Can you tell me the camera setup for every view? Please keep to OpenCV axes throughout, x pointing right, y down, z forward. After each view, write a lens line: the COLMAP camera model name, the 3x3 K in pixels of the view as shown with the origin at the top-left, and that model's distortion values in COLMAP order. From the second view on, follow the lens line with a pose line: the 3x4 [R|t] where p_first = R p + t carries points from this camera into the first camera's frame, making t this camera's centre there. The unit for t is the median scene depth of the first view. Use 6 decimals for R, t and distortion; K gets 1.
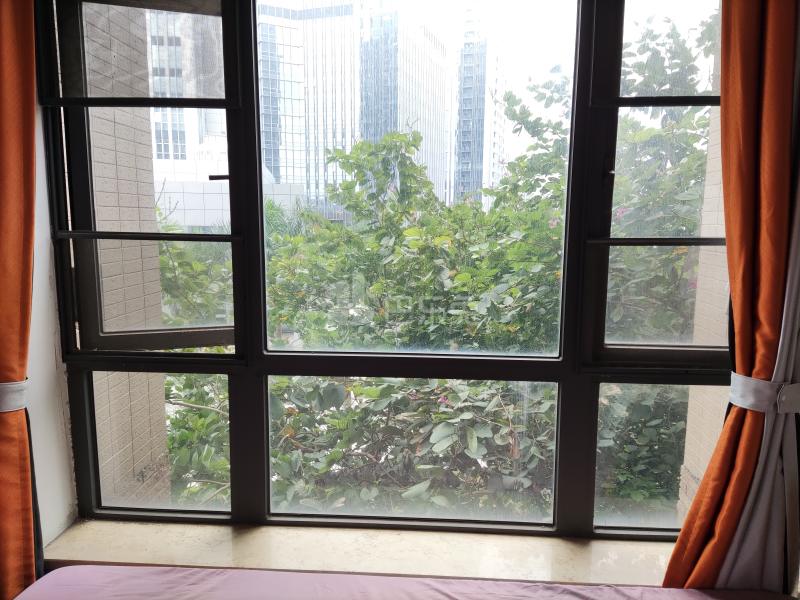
lens RADIAL K [[601.0, 0, 401.1], [0, 601.0, 310.2], [0, 0, 1]] dist [0.091101, -0.122631]
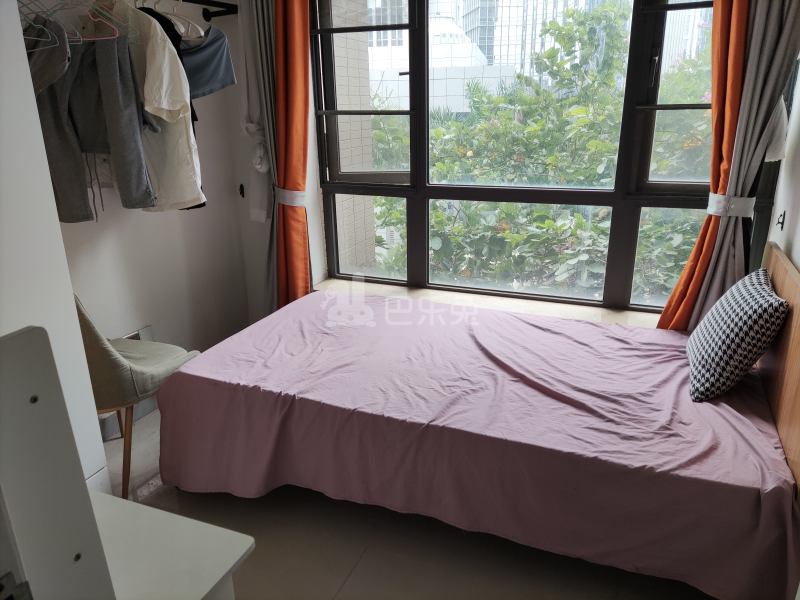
lens RADIAL K [[601.0, 0, 401.1], [0, 601.0, 310.2], [0, 0, 1]] dist [0.091101, -0.122631]
pose [[0.942910, 0.081384, -0.322950, 0.275117], [-0.022493, 0.983031, 0.182054, 0.110821], [0.332287, -0.164397, 0.928741, -0.633906]]
